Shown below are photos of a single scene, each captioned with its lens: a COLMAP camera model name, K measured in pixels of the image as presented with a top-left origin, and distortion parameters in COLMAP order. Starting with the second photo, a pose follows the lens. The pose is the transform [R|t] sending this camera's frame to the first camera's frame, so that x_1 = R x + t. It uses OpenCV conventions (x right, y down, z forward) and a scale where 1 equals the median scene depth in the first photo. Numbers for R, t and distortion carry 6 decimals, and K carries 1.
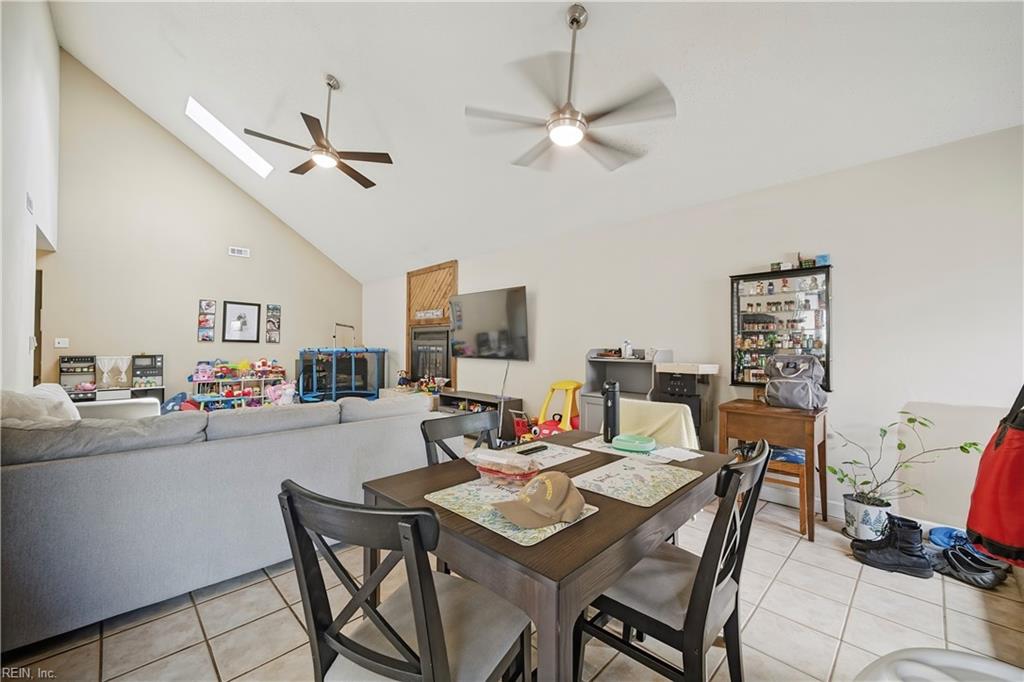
lens RADIAL K [[404.9, 0, 513.3], [0, 404.9, 341.4], [0, 0, 1]] dist [-0.000180, -0.000596]
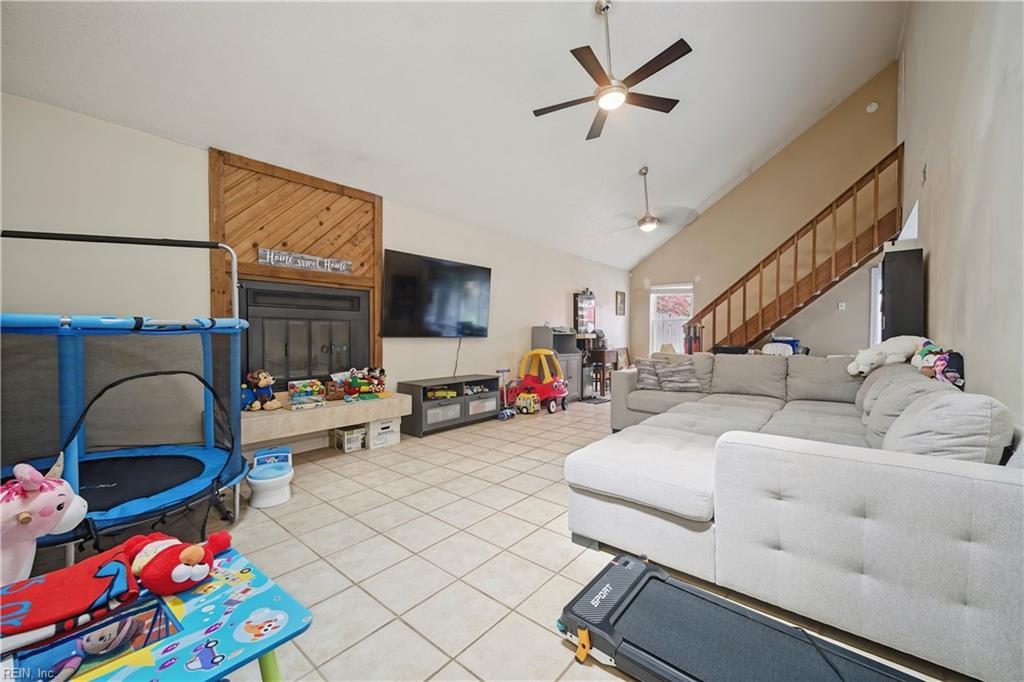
lens RADIAL K [[404.9, 0, 513.3], [0, 404.9, 341.4], [0, 0, 1]] dist [-0.000180, -0.000596]
pose [[-0.100981, -0.021864, 0.994648, -0.823026], [-0.014915, 0.999679, 0.020461, 0.026753], [-0.994777, -0.012769, -0.101274, 0.810922]]
